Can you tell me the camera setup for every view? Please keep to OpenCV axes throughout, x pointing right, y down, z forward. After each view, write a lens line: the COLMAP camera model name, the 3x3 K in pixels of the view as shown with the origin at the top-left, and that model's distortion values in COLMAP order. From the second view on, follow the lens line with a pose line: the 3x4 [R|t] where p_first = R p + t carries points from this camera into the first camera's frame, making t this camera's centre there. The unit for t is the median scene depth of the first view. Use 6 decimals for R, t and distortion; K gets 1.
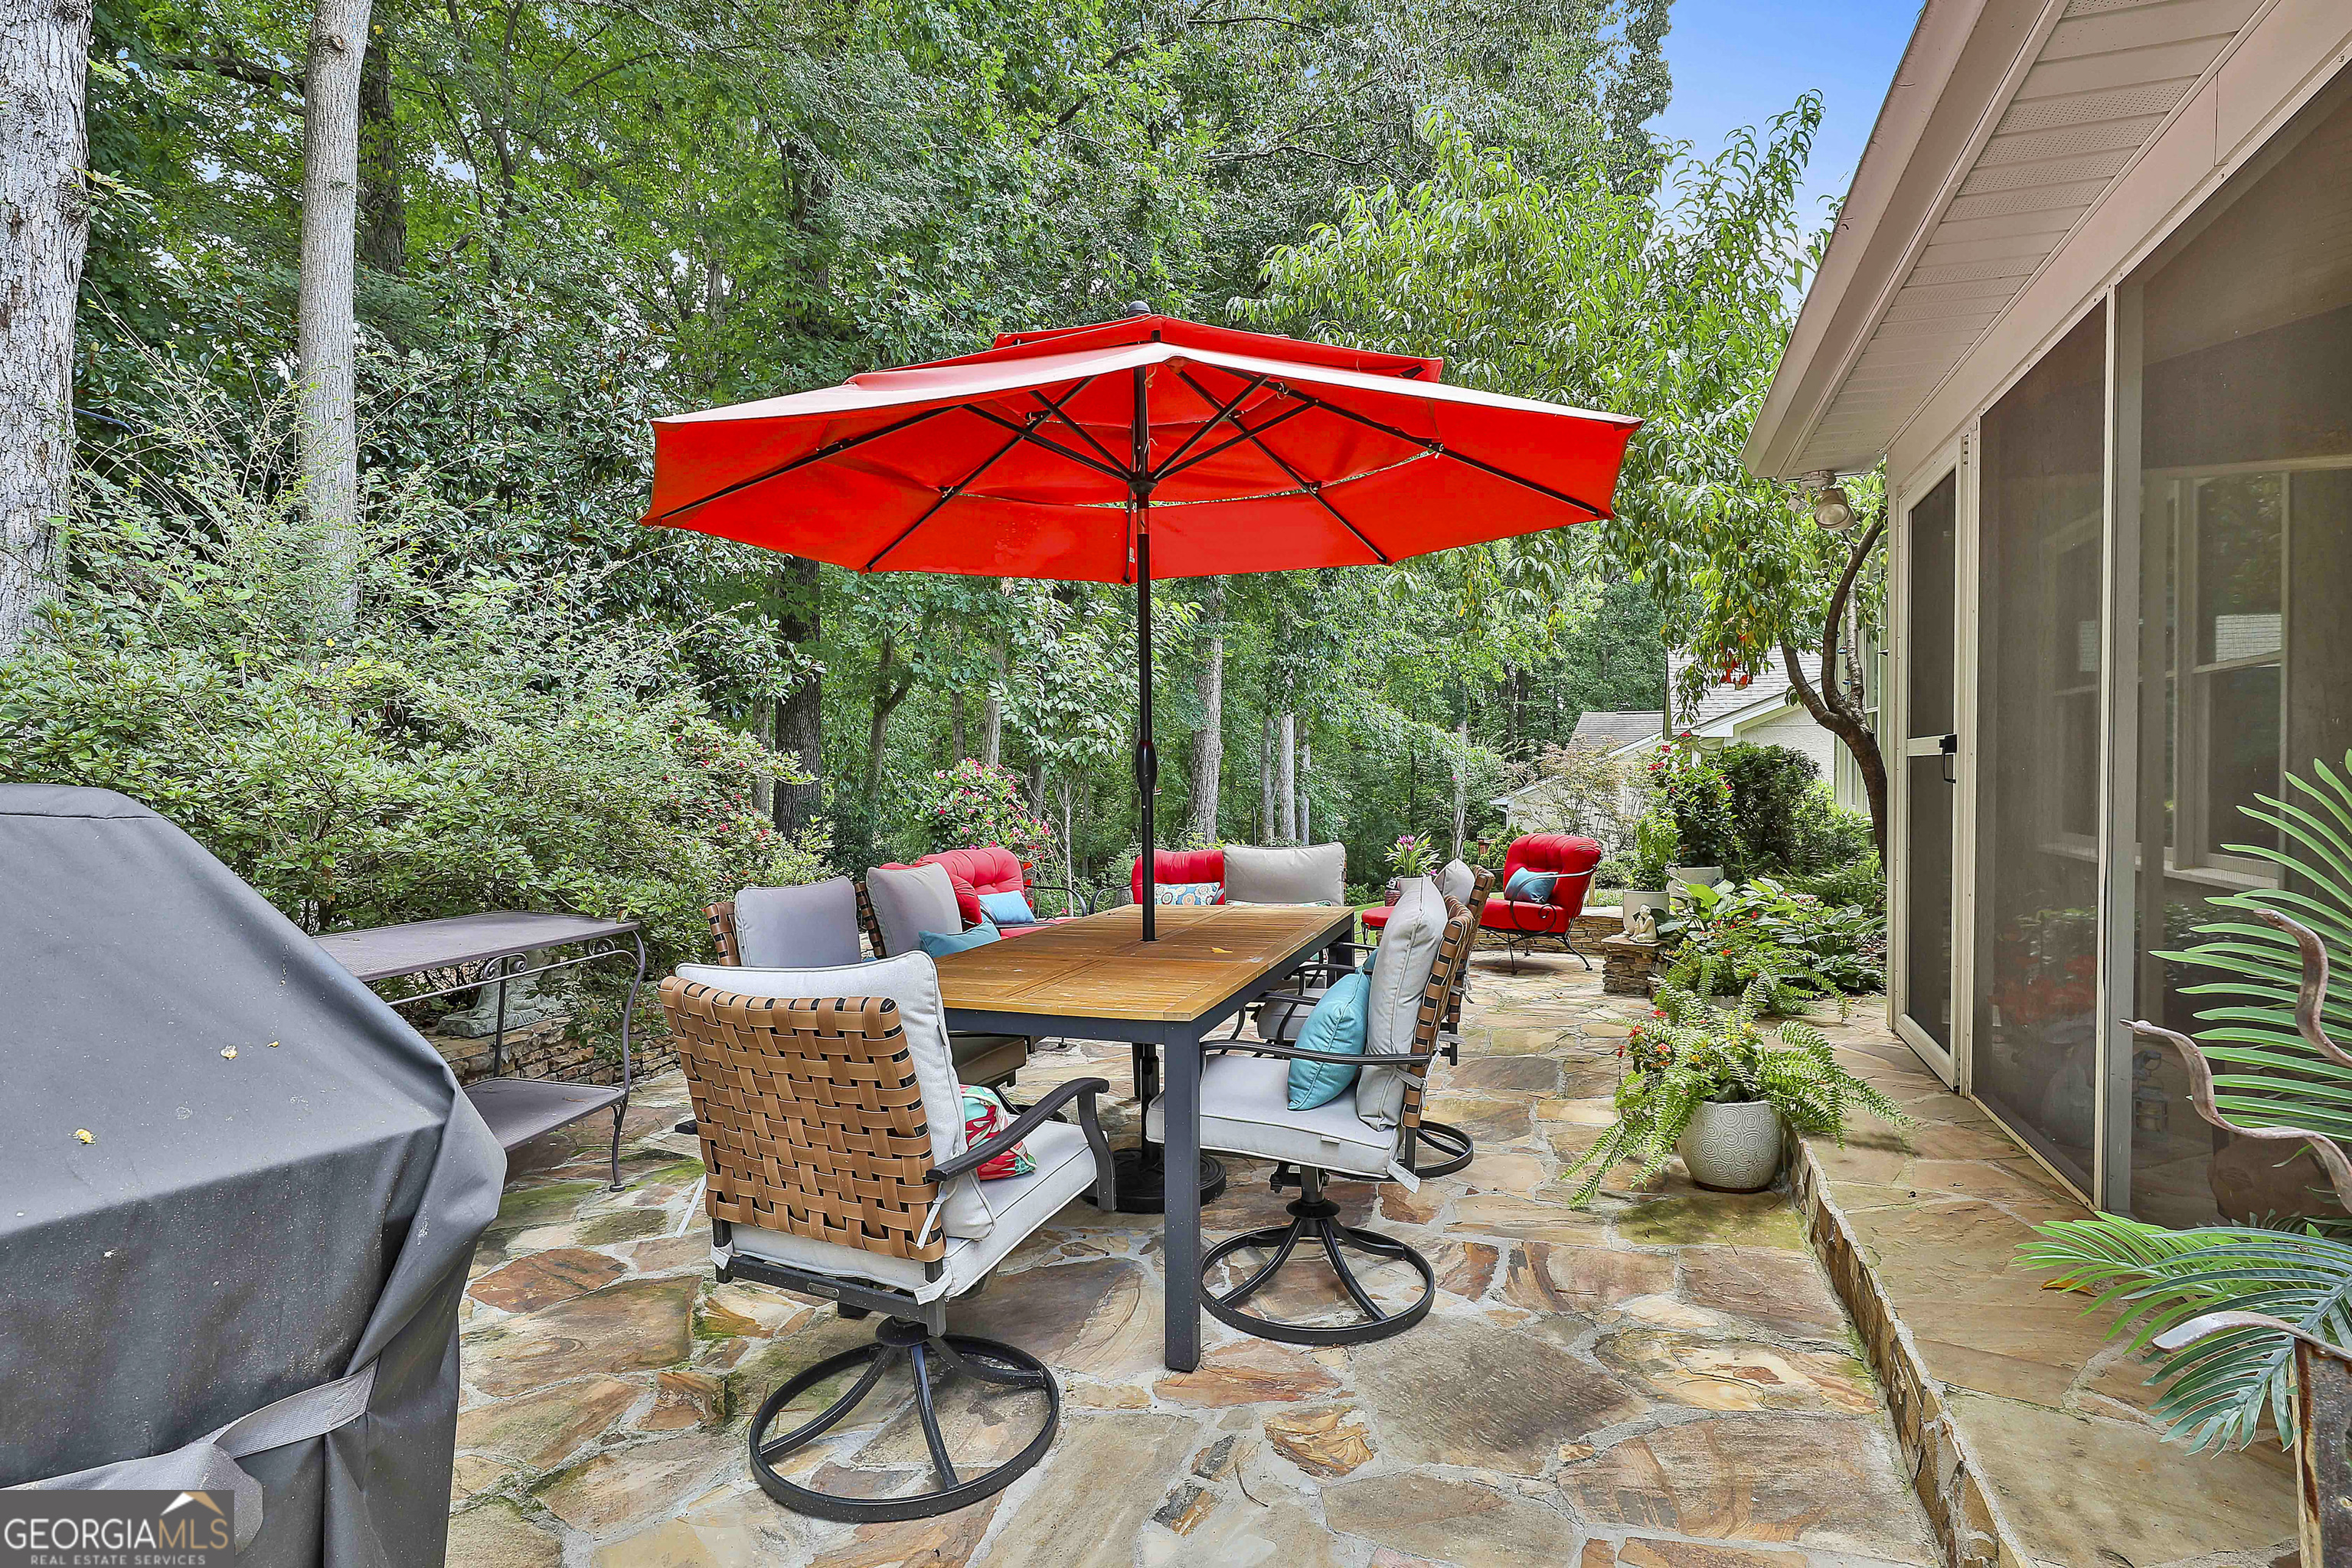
lens RADIAL K [[1142.9, 0, 1179.5], [0, 1142.9, 780.9], [0, 0, 1]] dist [-0.007066, 0.006917]
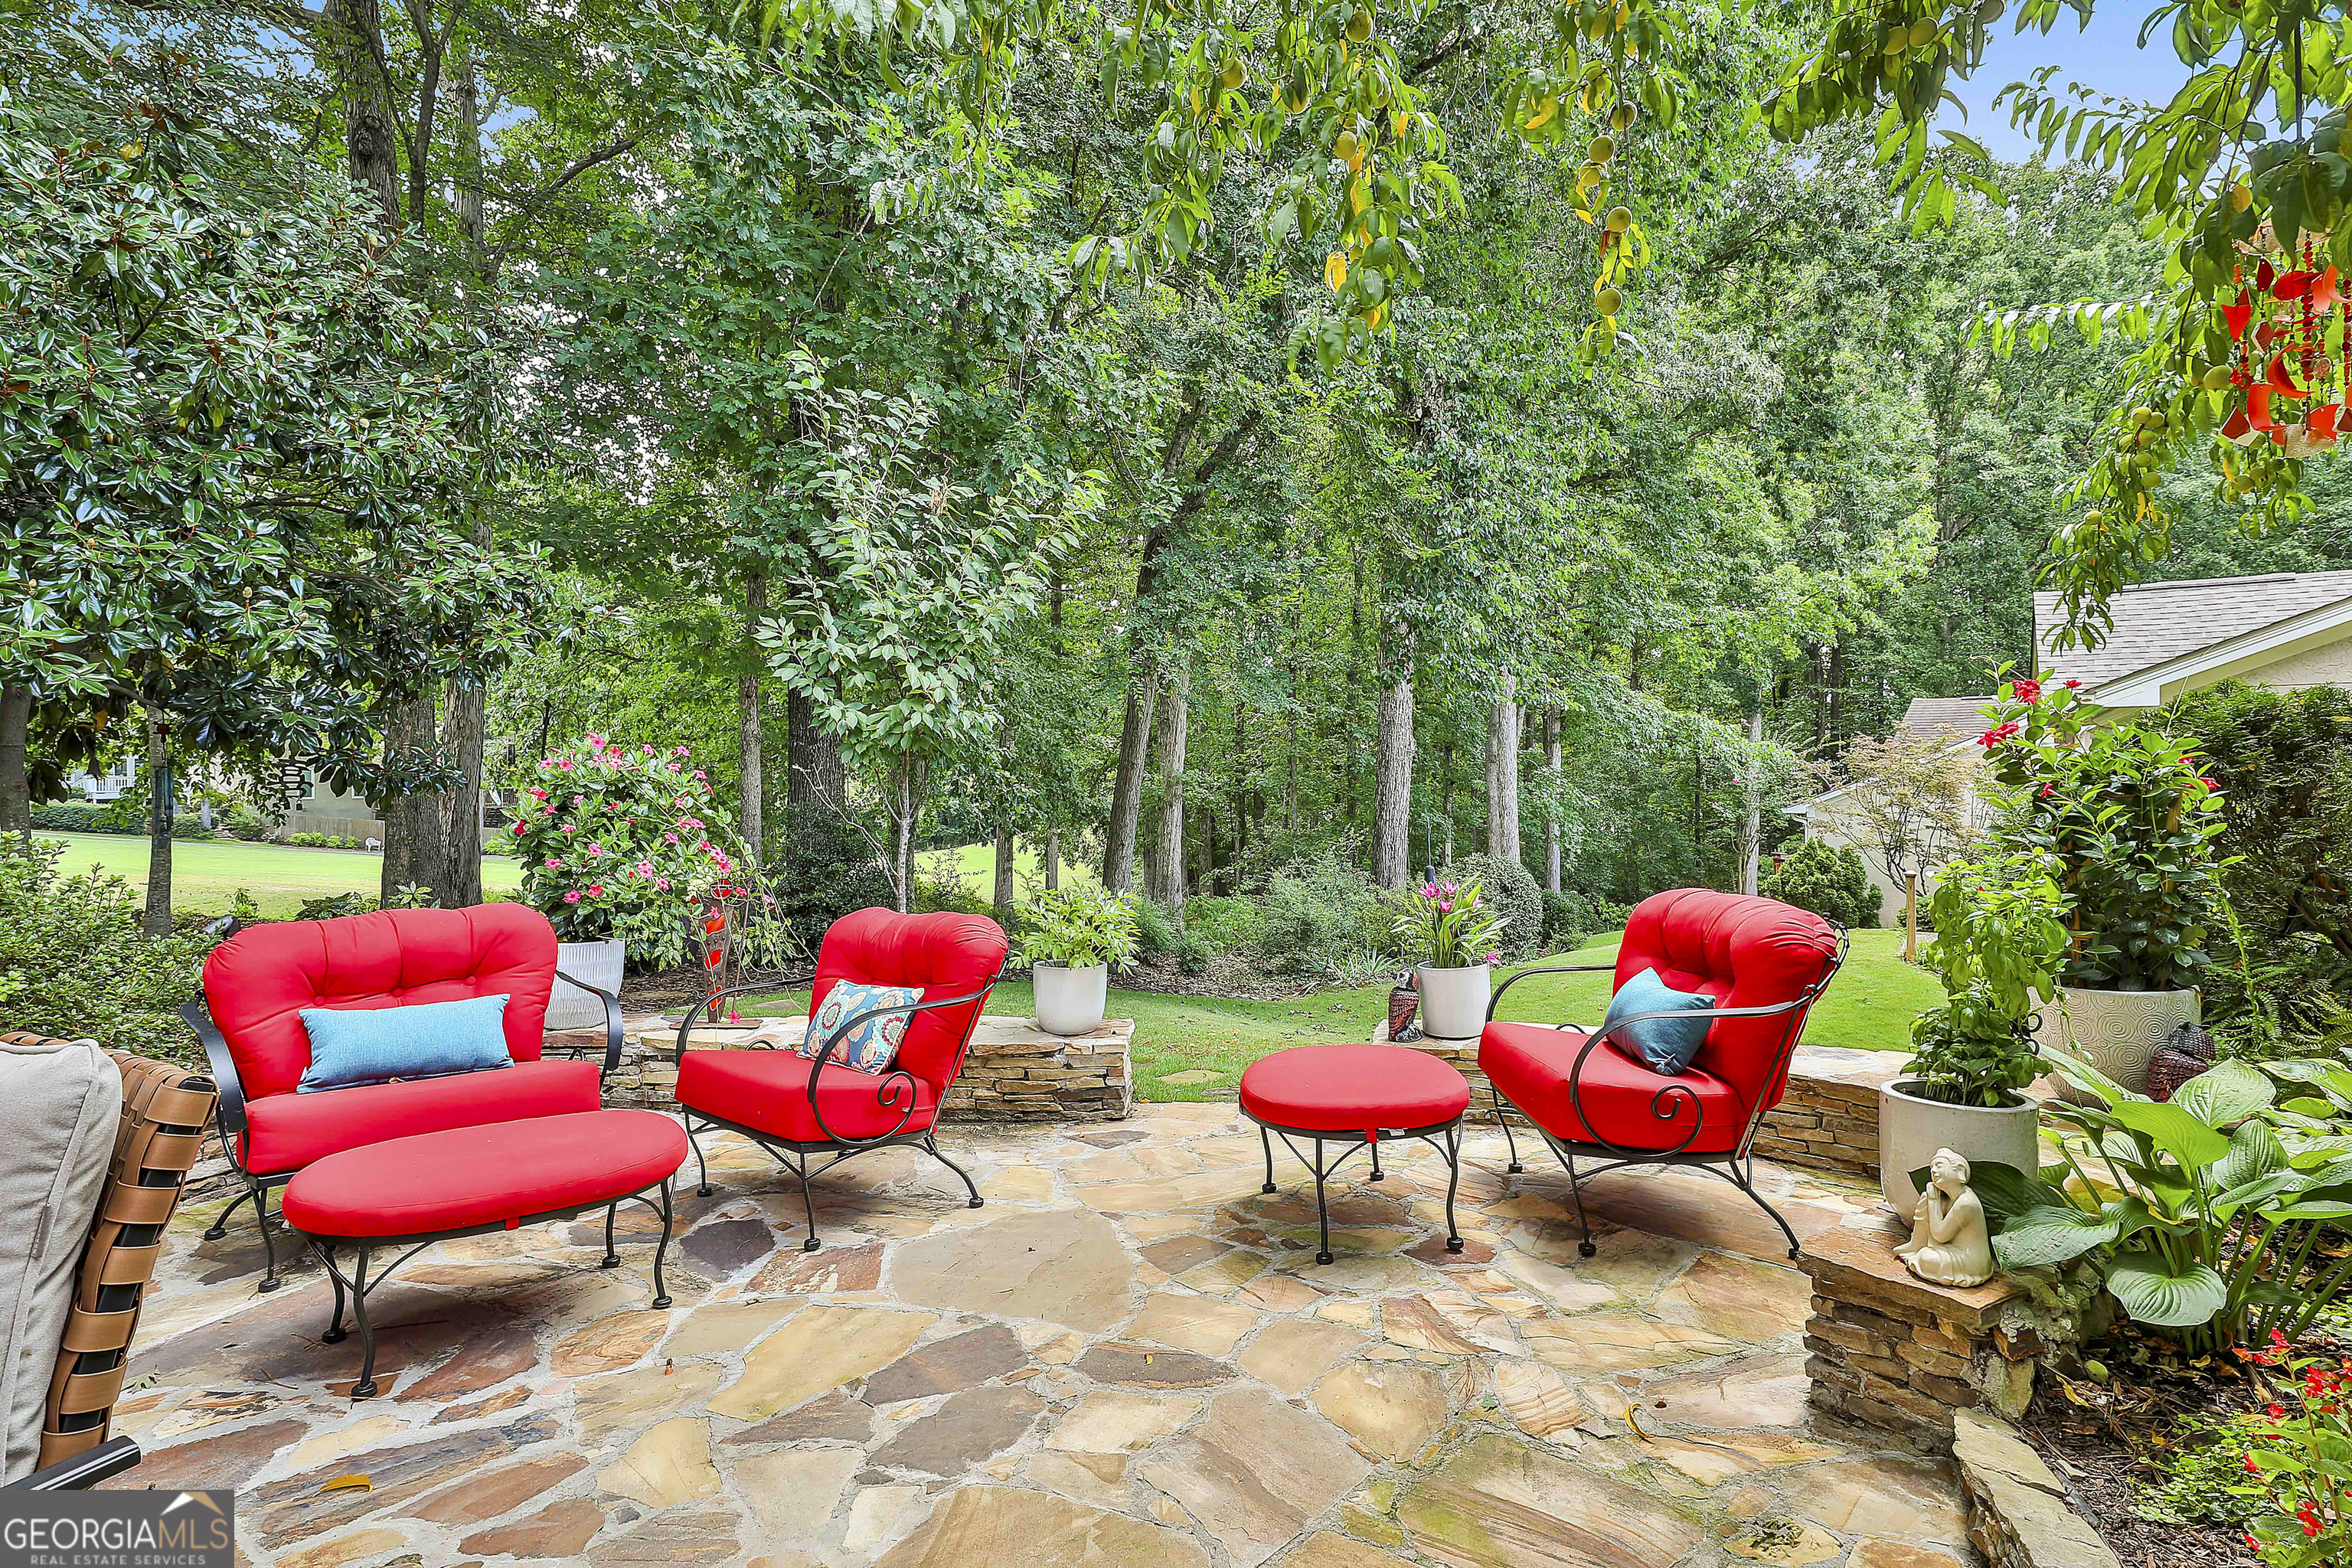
lens RADIAL K [[1124.7, 0, 1175.3], [0, 1124.7, 776.2], [0, 0, 1]] dist [-0.002592, -0.000087]
pose [[0.968792, -0.003310, -0.247854, 0.064731], [0.001077, 0.999958, -0.009145, 0.001780], [0.247874, 0.008592, 0.968754, 0.150335]]
